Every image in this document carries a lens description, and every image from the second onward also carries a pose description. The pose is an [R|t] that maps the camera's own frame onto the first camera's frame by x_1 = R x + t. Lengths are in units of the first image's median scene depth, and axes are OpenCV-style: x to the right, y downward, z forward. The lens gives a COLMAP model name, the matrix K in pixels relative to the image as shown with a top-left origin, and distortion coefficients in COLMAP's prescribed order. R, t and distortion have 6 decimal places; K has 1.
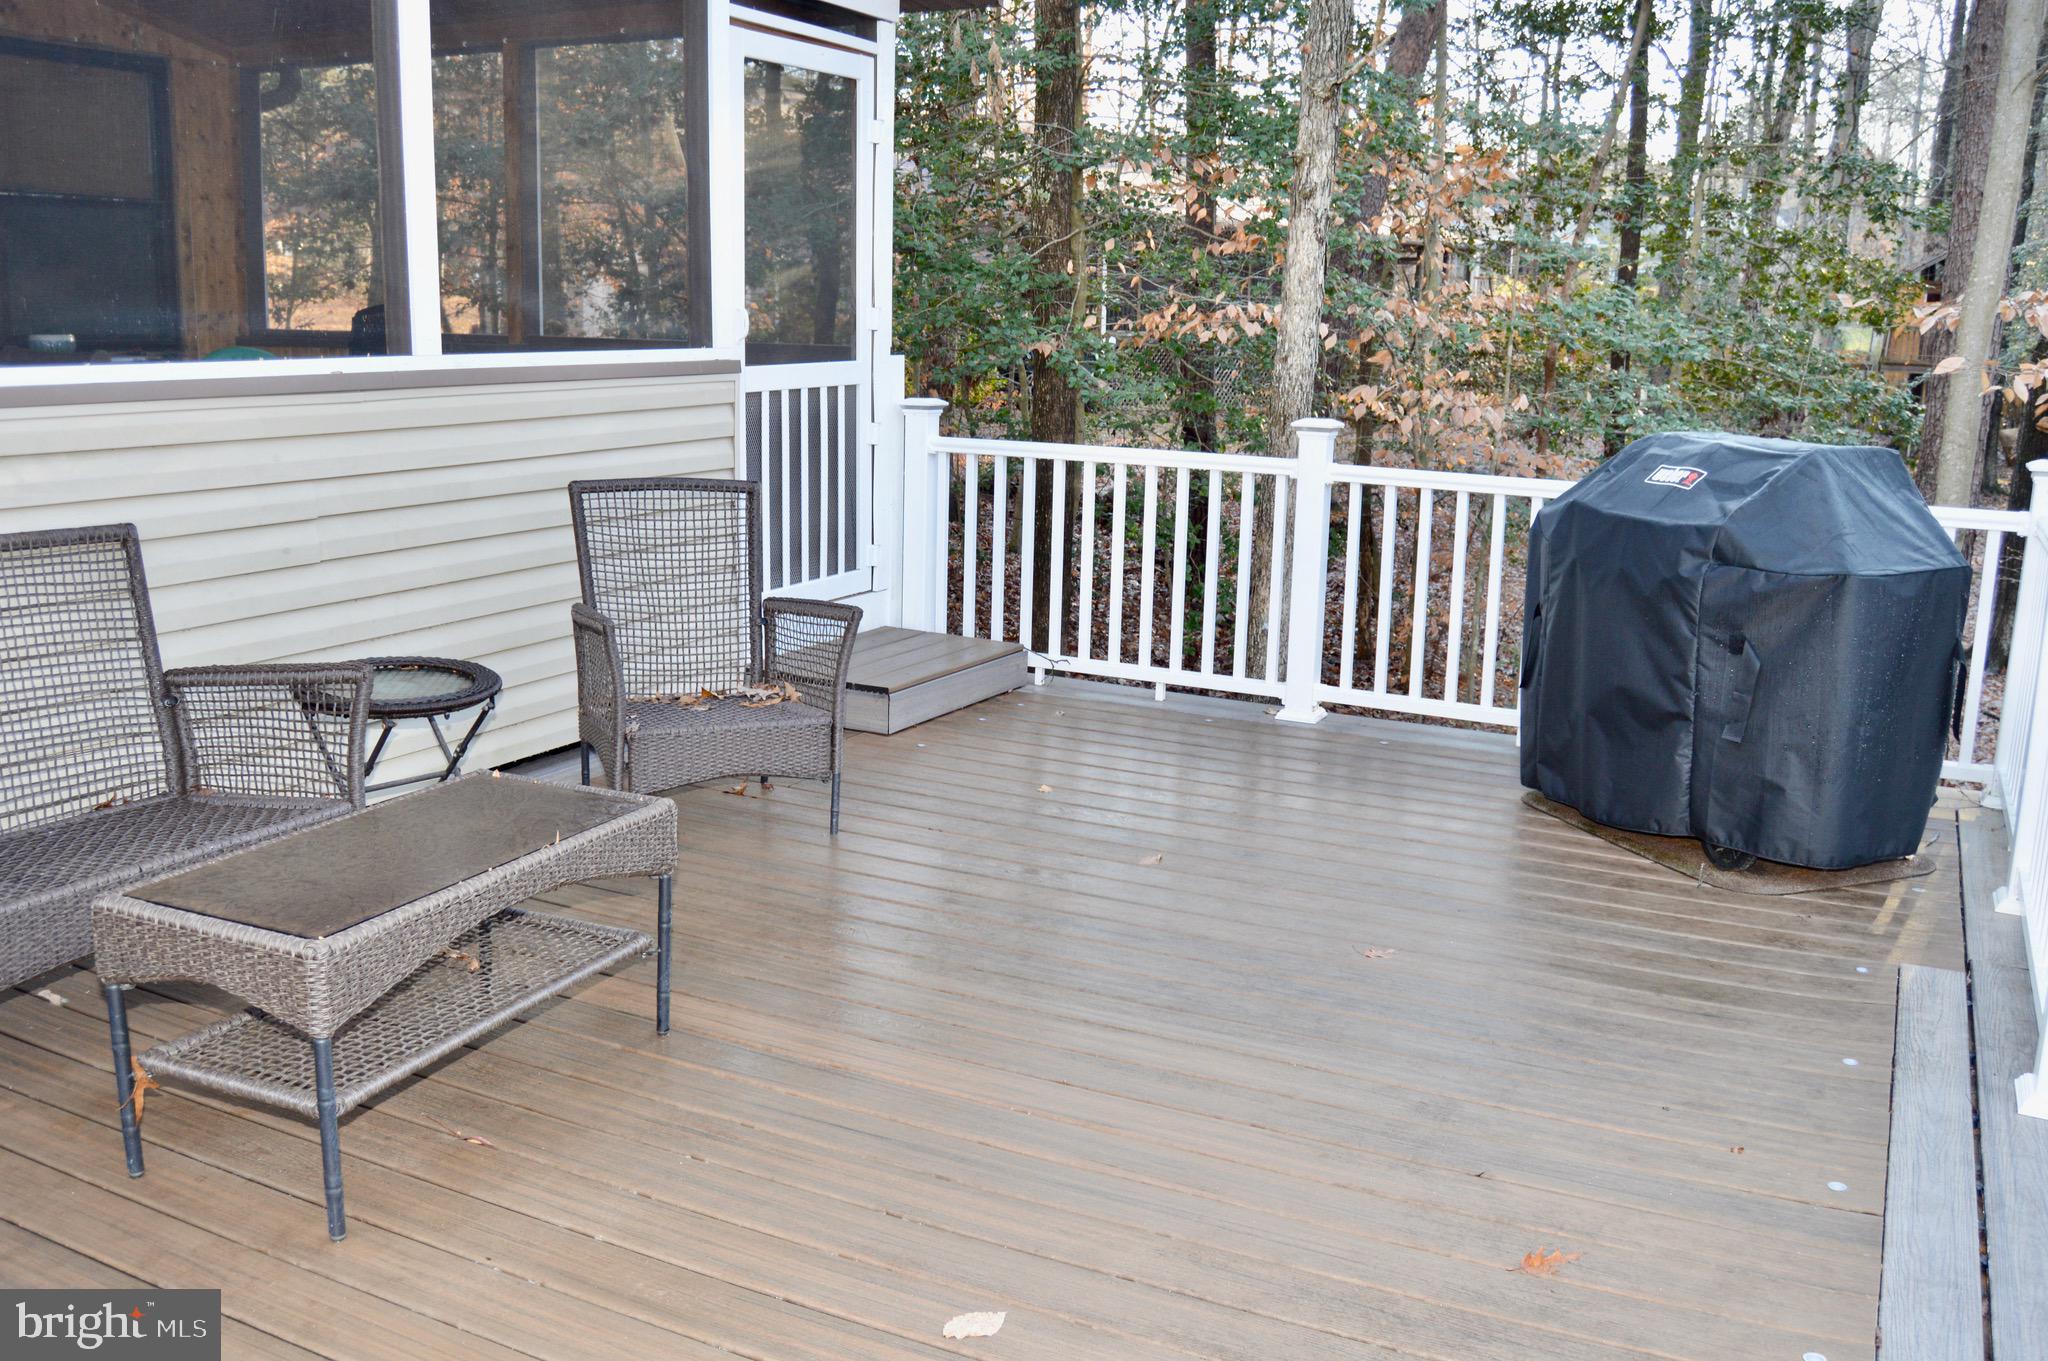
lens RADIAL K [[1711.6, 0, 1079.7], [0, 1711.6, 688.3], [0, 0, 1]] dist [-0.087714, 0.035980]
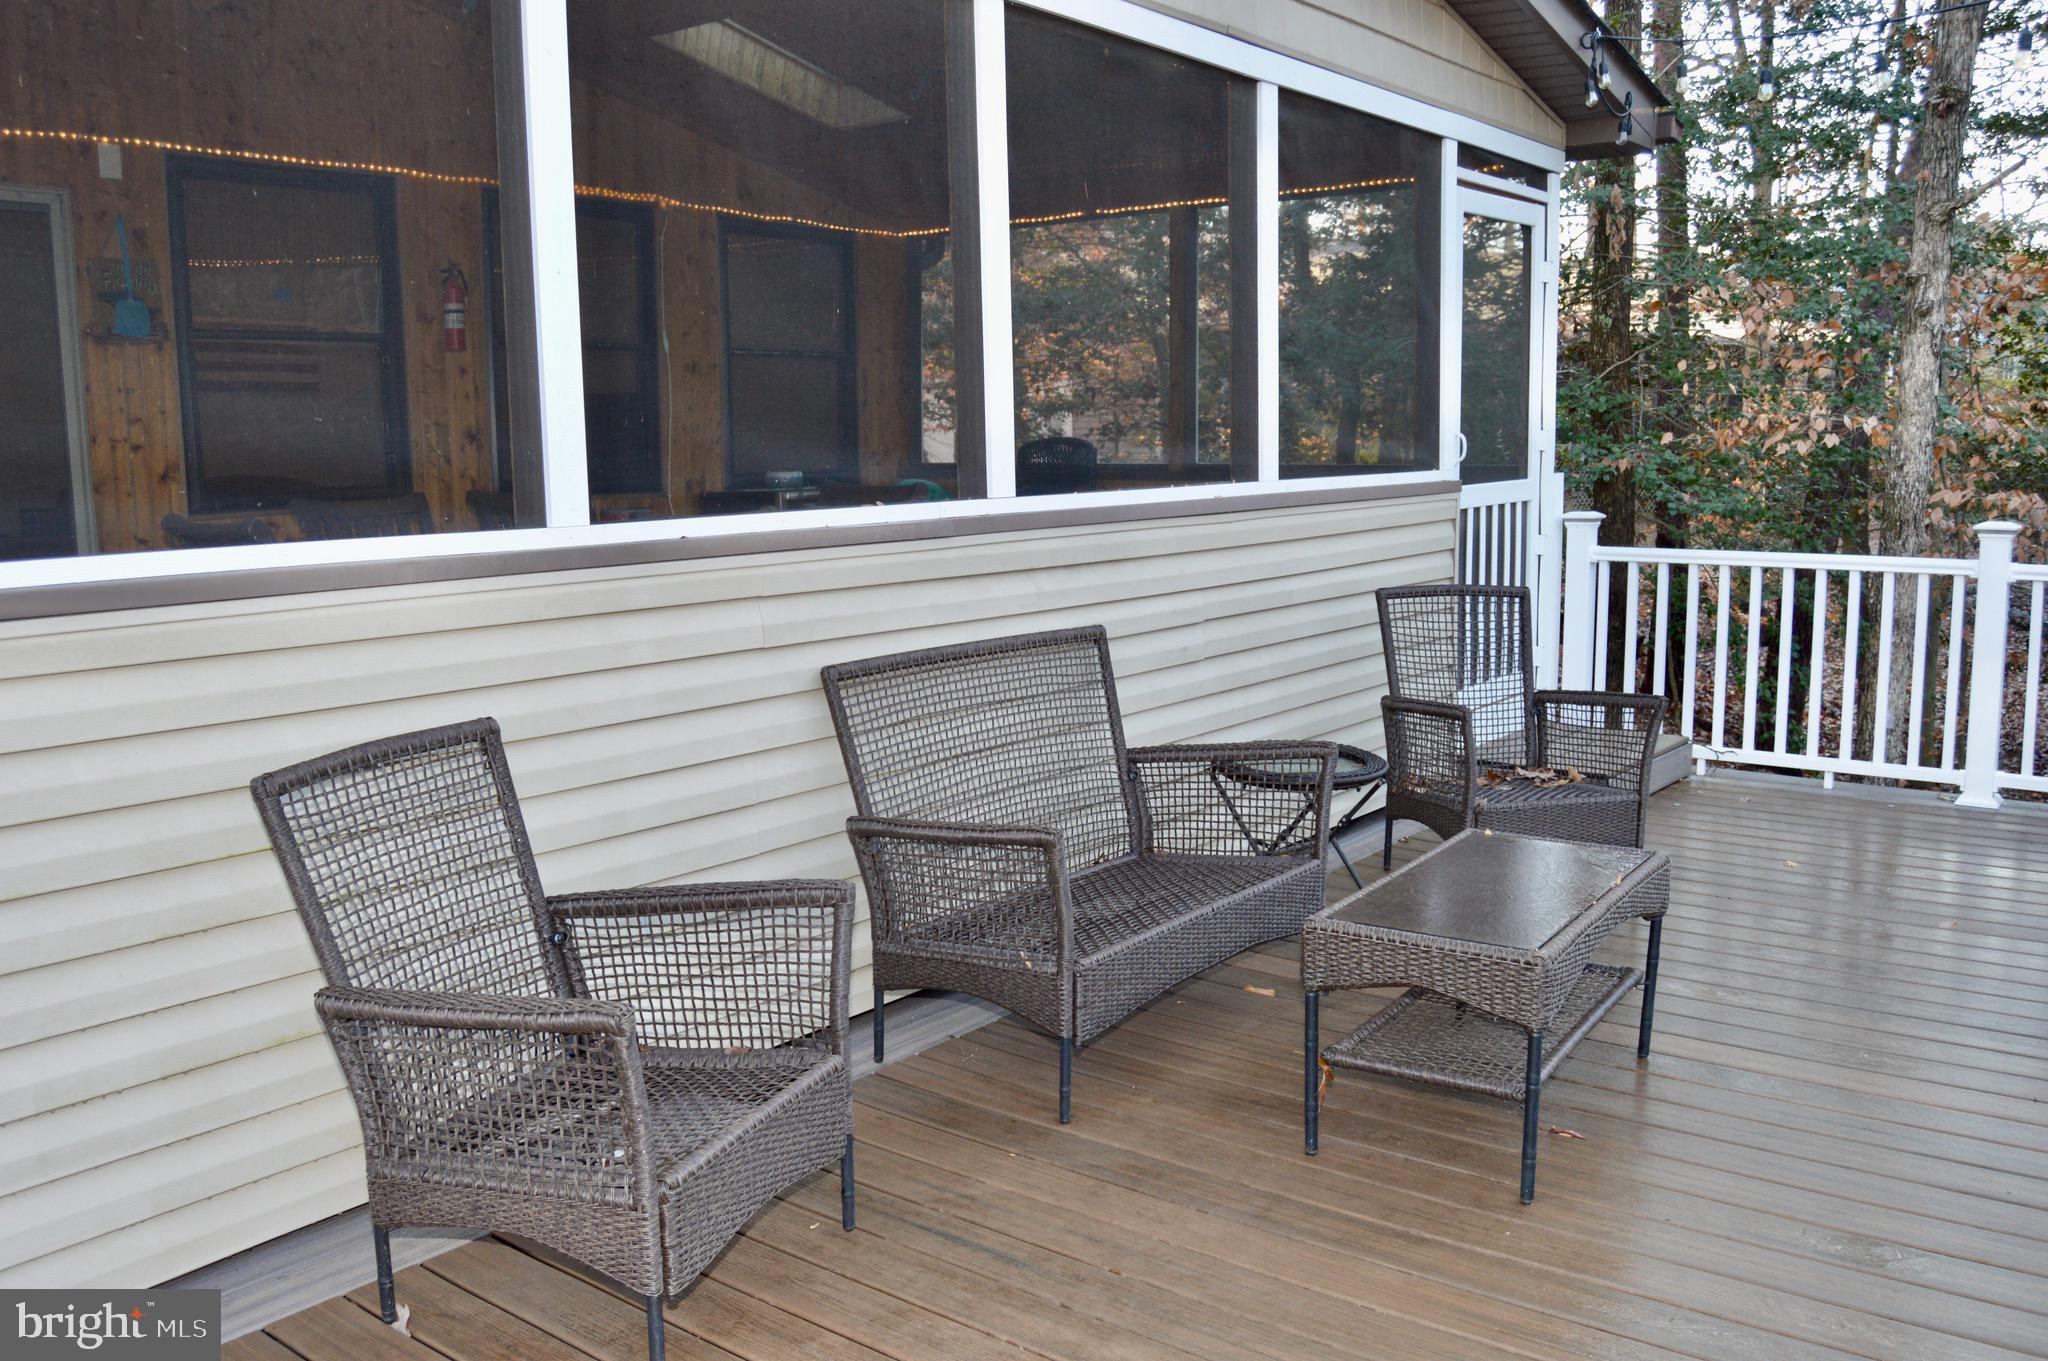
lens RADIAL K [[1711.6, 0, 1012.0], [0, 1711.6, 684.9], [0, 0, 1]] dist [-0.087714, 0.035980]
pose [[0.979941, -0.009778, -0.199047, -0.244689], [-0.004457, 0.997470, -0.070944, 0.019284], [0.199237, 0.070408, 0.977419, -0.126580]]
